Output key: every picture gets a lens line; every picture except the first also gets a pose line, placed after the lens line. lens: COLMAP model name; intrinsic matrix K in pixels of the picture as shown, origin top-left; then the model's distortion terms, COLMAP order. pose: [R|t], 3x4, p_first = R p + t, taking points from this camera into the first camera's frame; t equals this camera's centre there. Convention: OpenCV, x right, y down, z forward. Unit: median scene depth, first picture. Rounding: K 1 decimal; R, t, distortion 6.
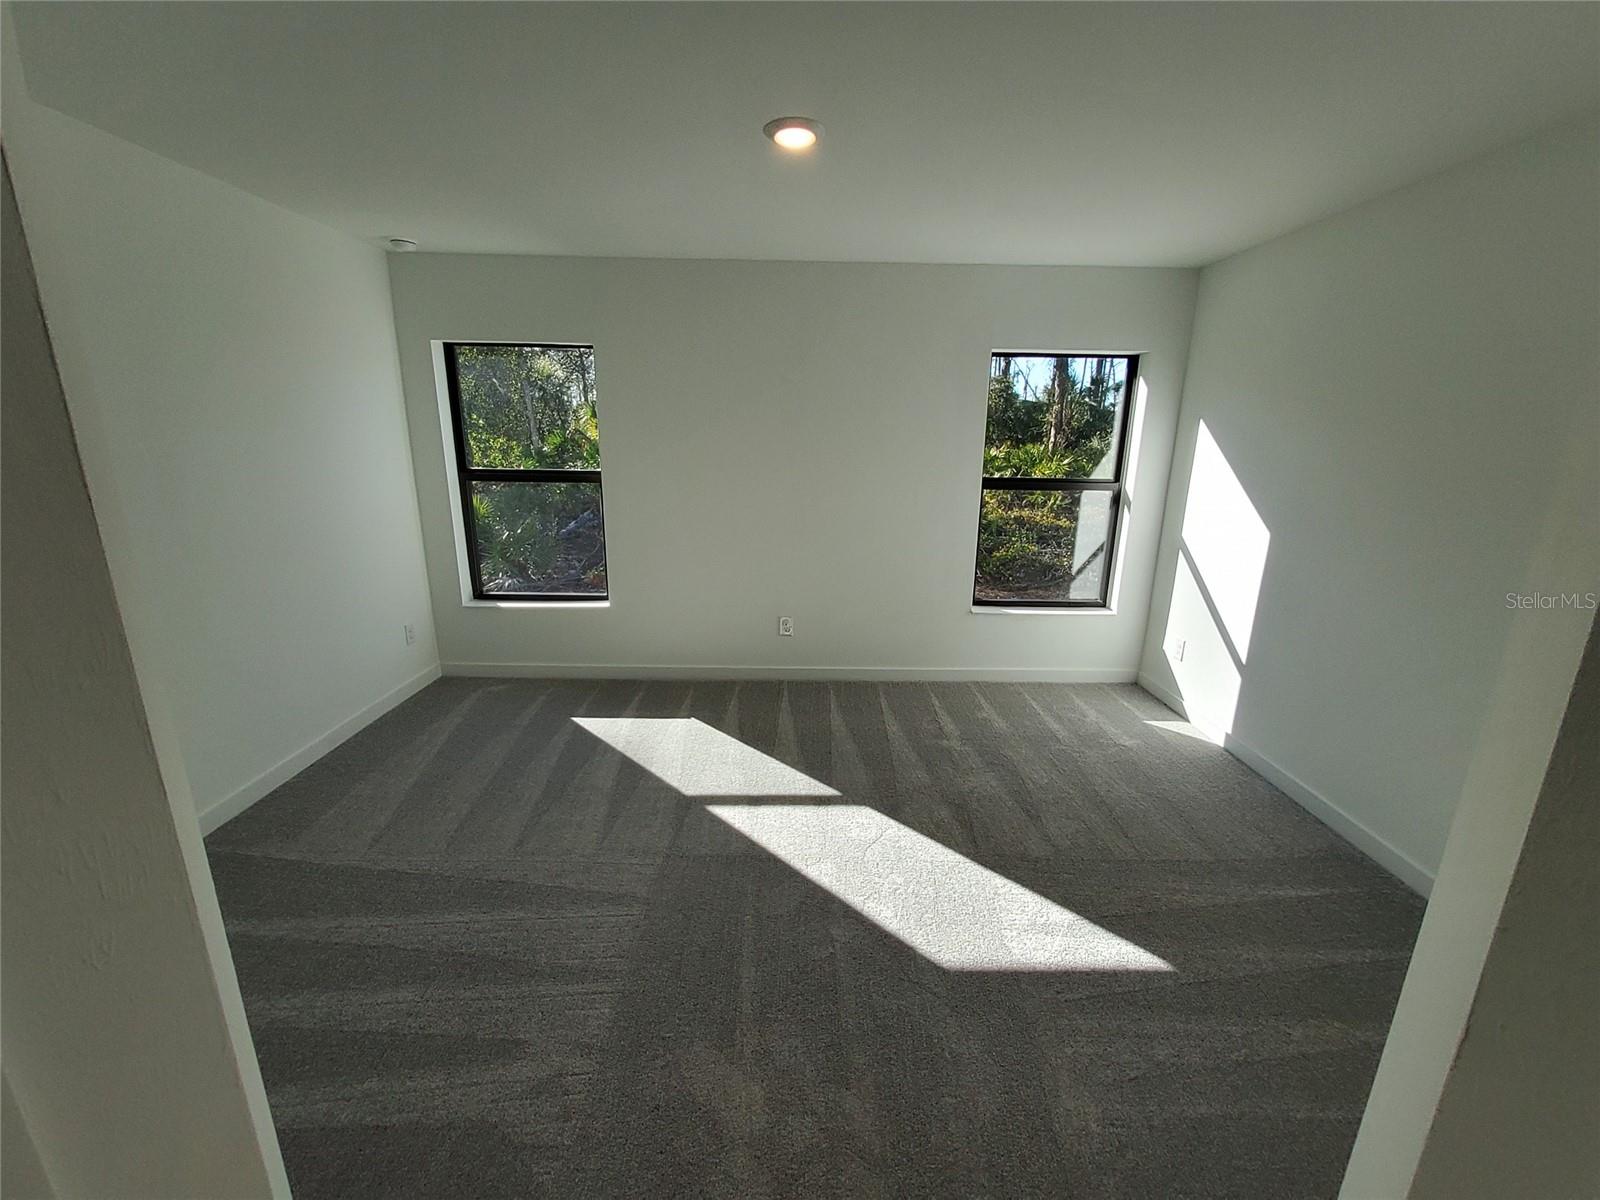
lens RADIAL K [[643.8, 0, 796.3], [0, 643.8, 608.2], [0, 0, 1]] dist [-0.007472, -0.001187]
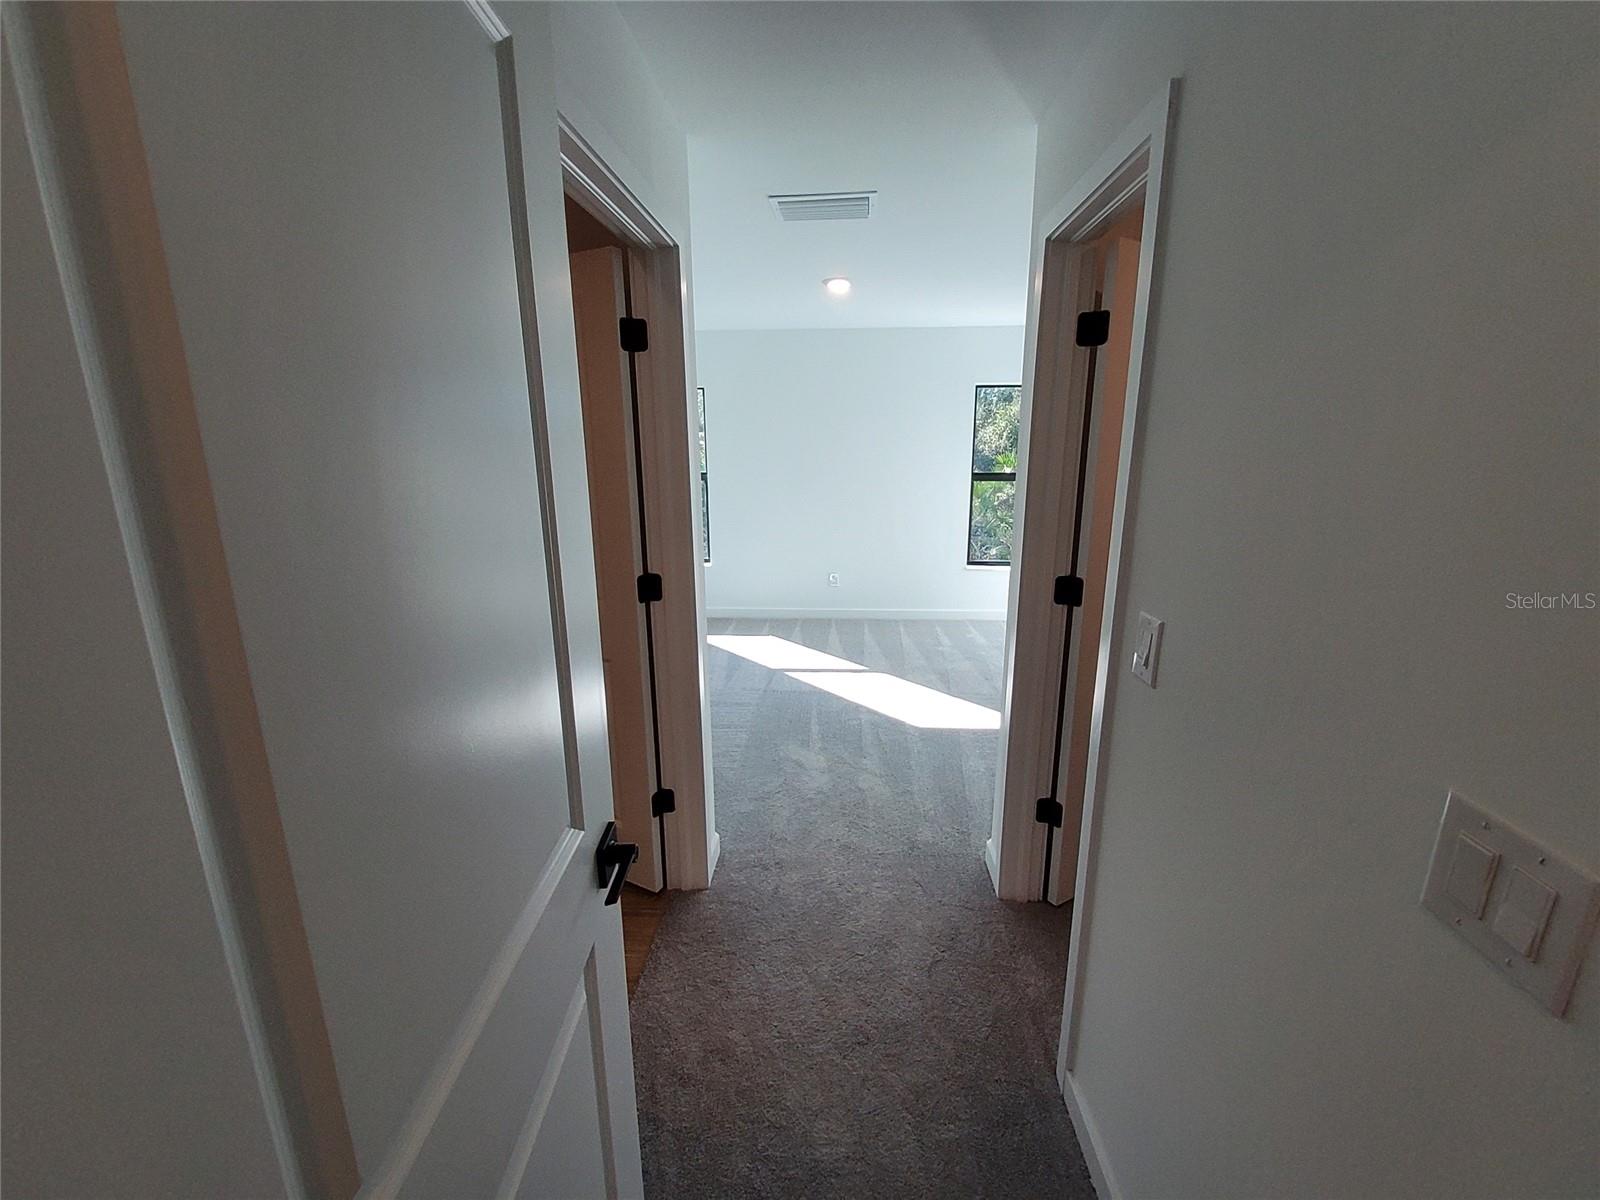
lens RADIAL K [[643.8, 0, 793.9], [0, 643.8, 595.6], [0, 0, 1]] dist [-0.007472, -0.001187]
pose [[0.997304, -0.000251, -0.073376, 0.001548], [-0.002155, 0.999463, -0.032711, 0.137281], [0.073345, 0.032781, 0.996768, -0.521192]]
